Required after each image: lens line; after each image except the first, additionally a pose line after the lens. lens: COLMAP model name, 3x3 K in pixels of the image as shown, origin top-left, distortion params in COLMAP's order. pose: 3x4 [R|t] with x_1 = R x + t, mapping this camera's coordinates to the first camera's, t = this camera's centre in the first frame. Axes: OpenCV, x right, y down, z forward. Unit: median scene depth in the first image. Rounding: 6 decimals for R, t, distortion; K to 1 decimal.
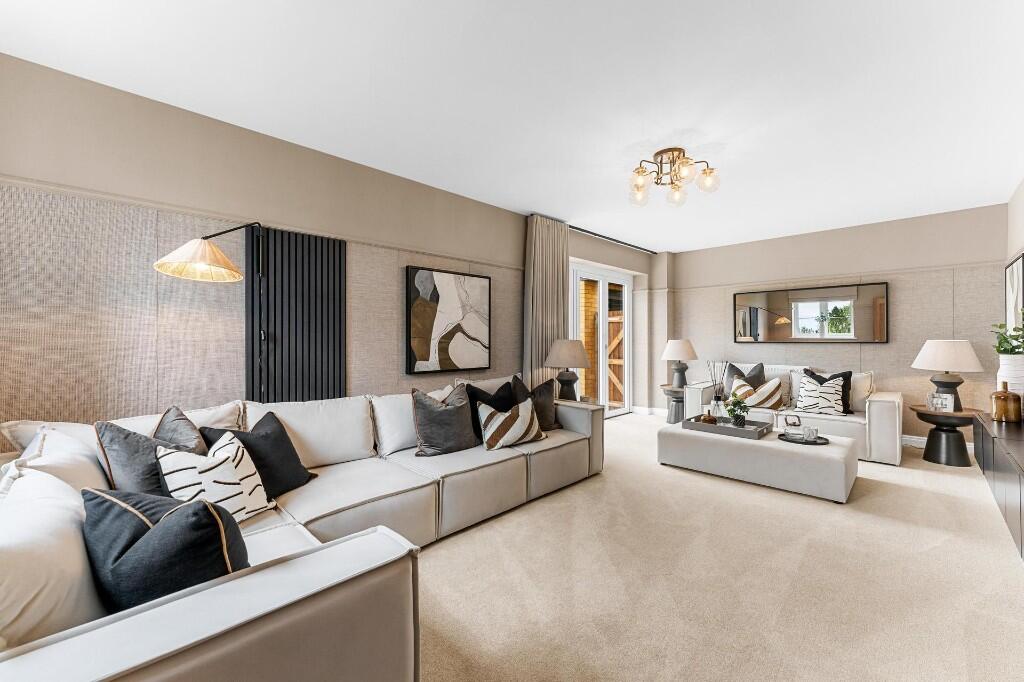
lens RADIAL K [[415.6, 0, 510.5], [0, 415.6, 339.5], [0, 0, 1]] dist [0.000465, -0.000037]
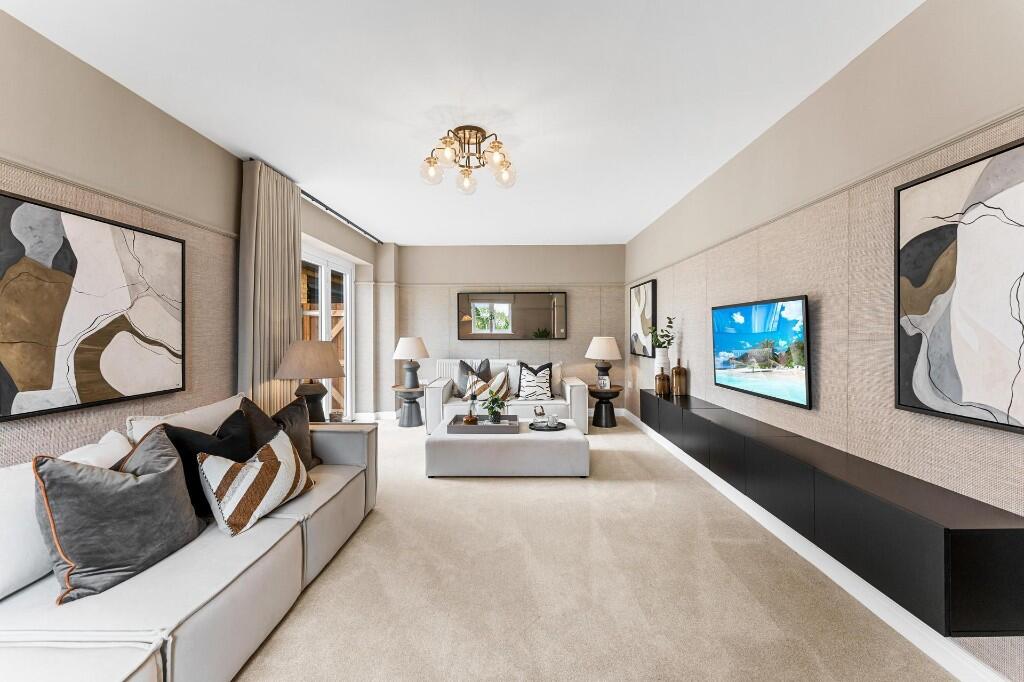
lens RADIAL K [[415.6, 0, 513.9], [0, 415.6, 333.7], [0, 0, 1]] dist [0.000465, -0.000037]
pose [[0.712496, -0.003301, 0.701669, -0.141709], [0.002693, 0.999994, 0.001970, -0.013559], [-0.701671, 0.000487, 0.712501, 0.236004]]
